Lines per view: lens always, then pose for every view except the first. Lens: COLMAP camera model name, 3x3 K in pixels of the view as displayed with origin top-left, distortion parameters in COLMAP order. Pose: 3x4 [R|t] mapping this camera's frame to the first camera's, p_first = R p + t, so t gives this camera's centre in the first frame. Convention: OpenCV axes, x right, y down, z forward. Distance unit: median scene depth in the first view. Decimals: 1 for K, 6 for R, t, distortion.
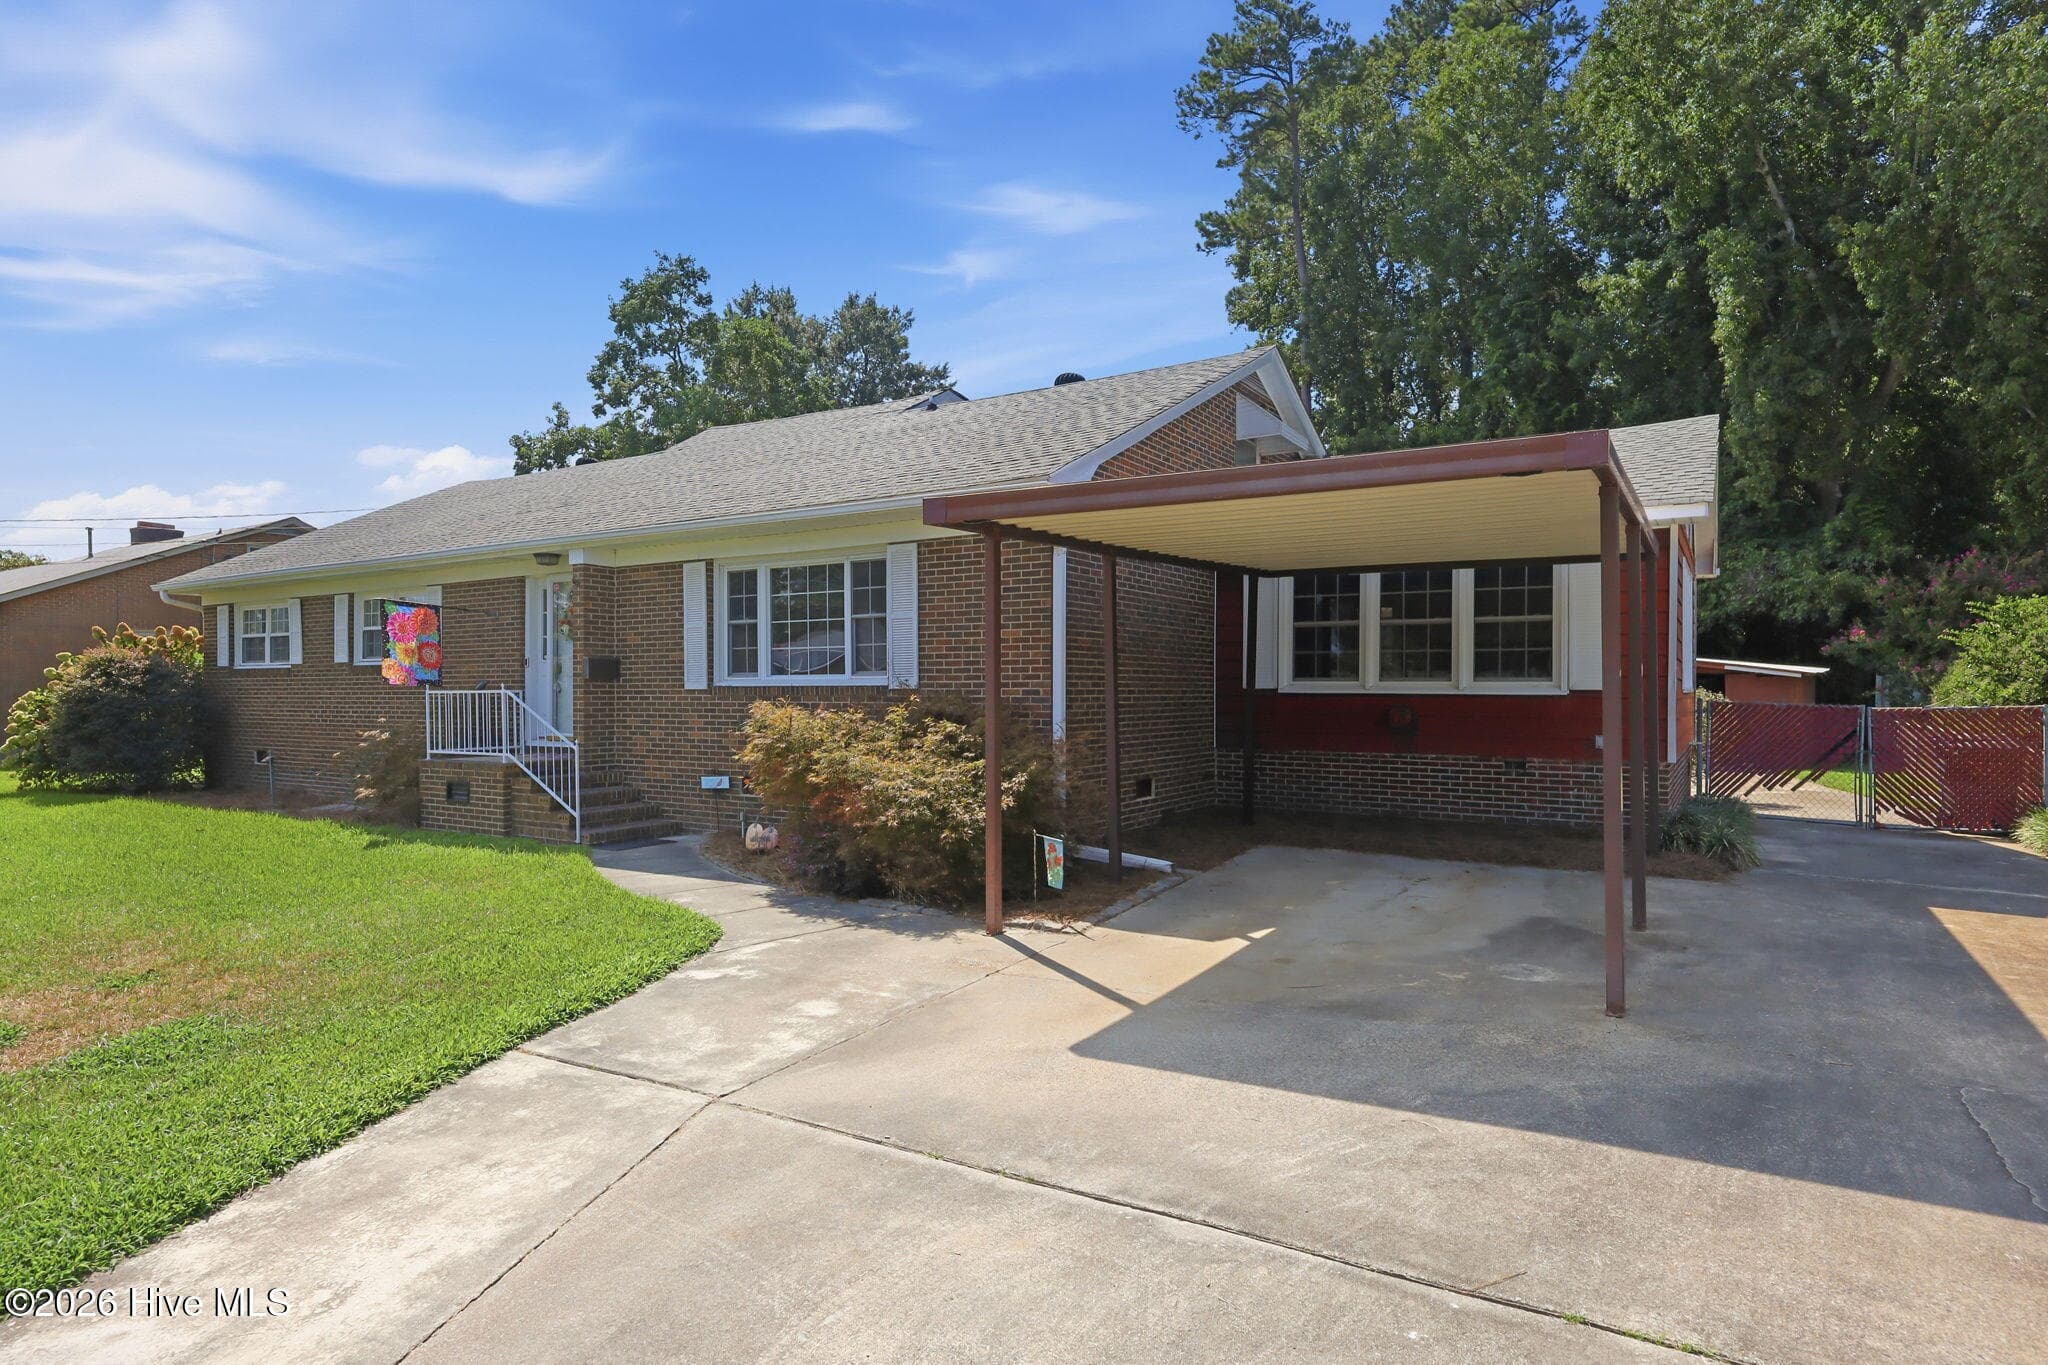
lens RADIAL K [[1135.4, 0, 1031.5], [0, 1135.4, 693.4], [0, 0, 1]] dist [0.000161, 0.005894]
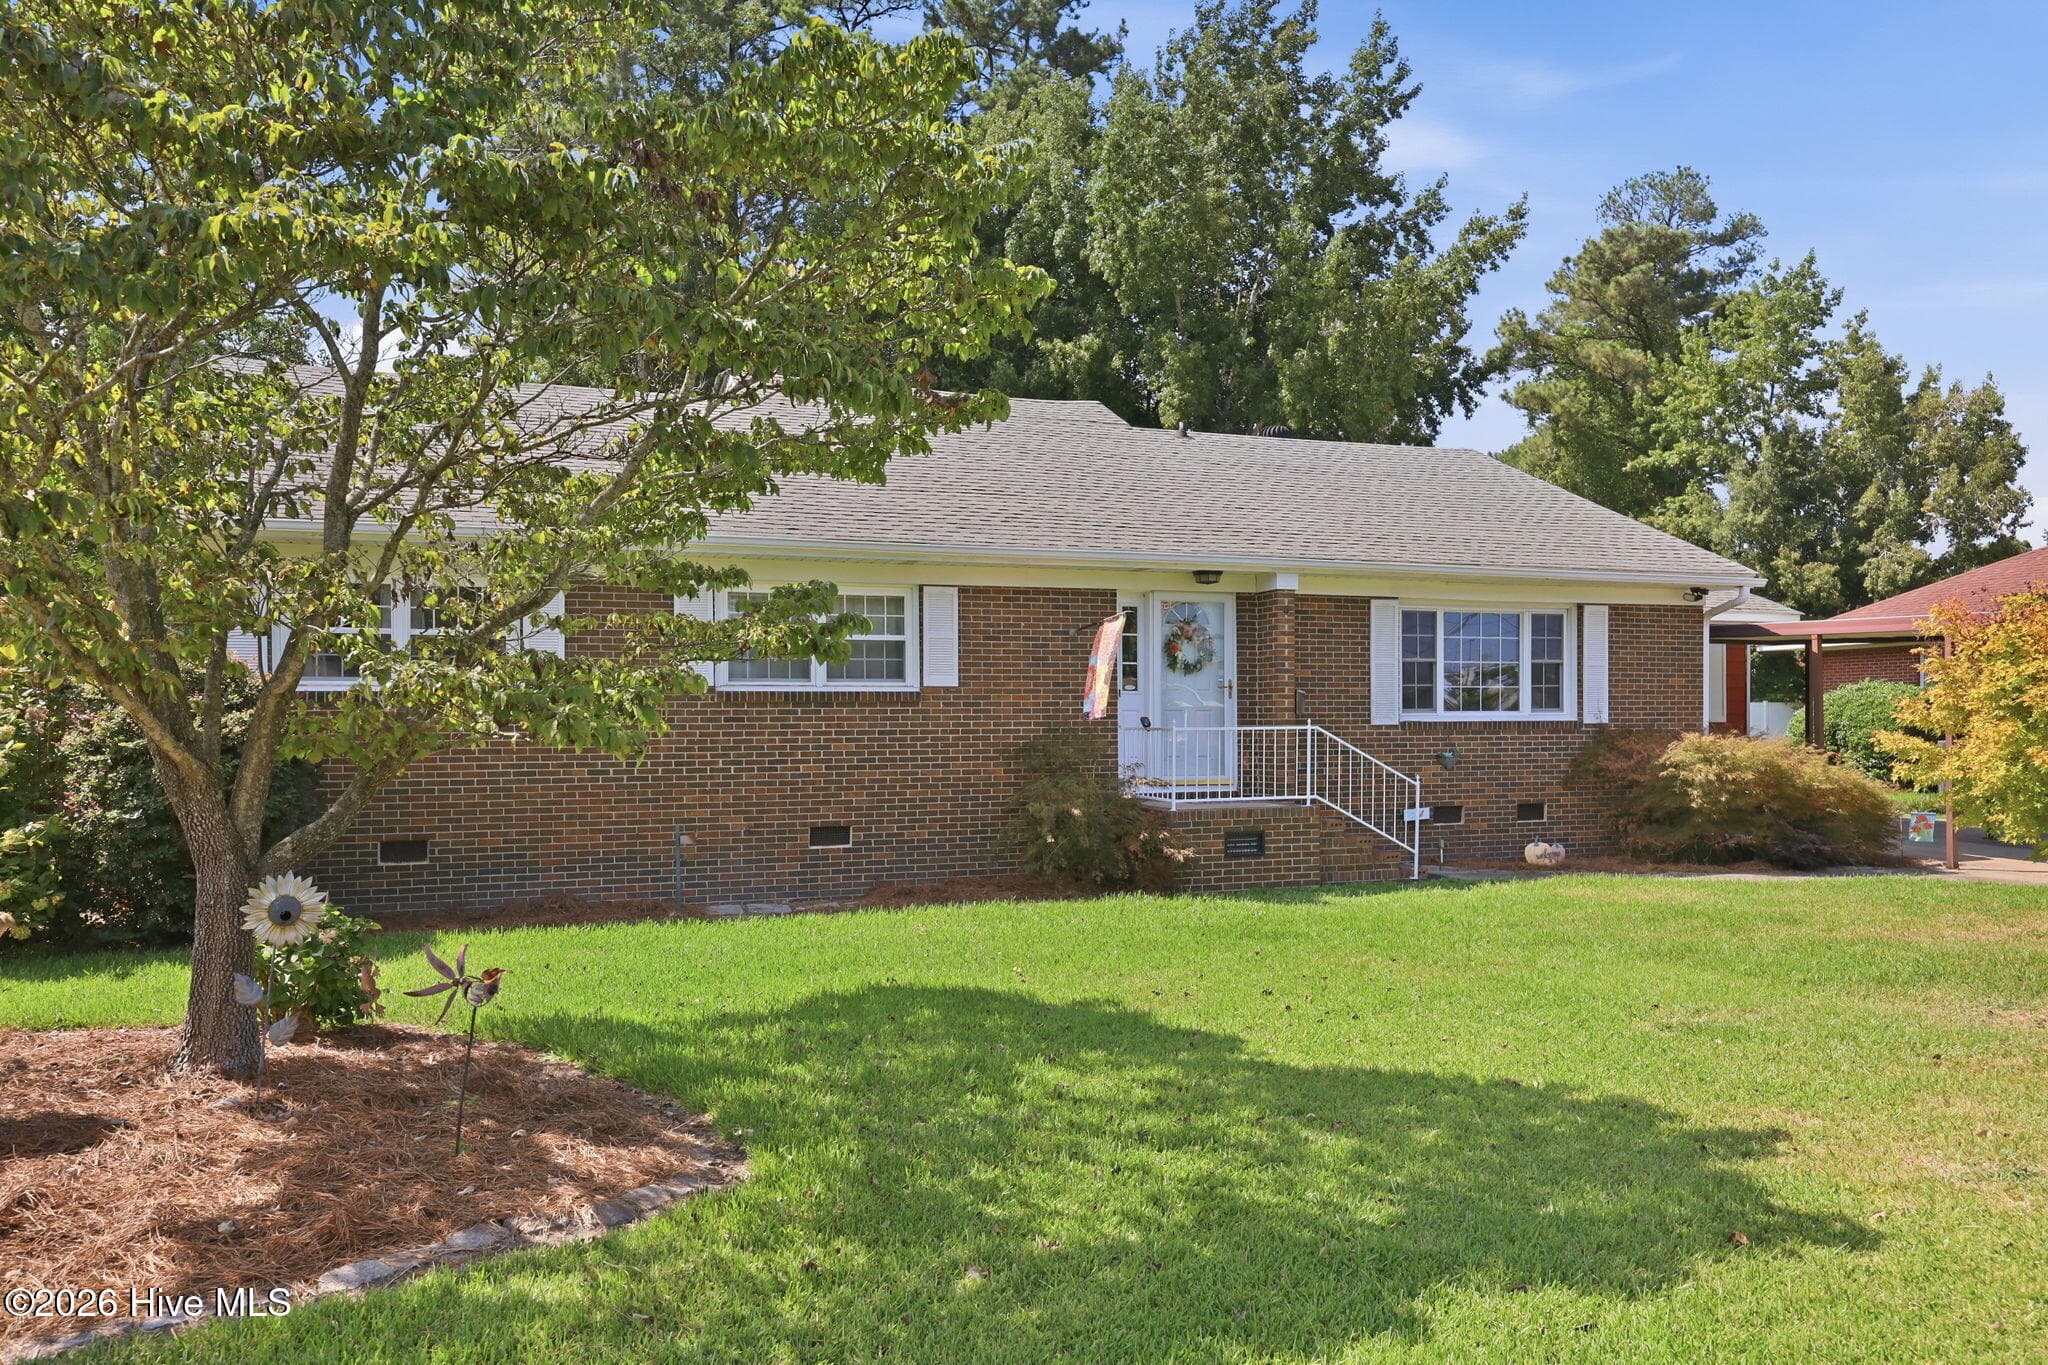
lens RADIAL K [[1422.3, 0, 1044.1], [0, 1422.3, 754.7], [0, 0, 1]] dist [-0.005907, 0.003395]
pose [[0.609395, -0.020285, 0.792608, -1.514214], [0.006215, 0.999764, 0.020808, -0.005432], [-0.792843, -0.007754, 0.609377, 0.475928]]
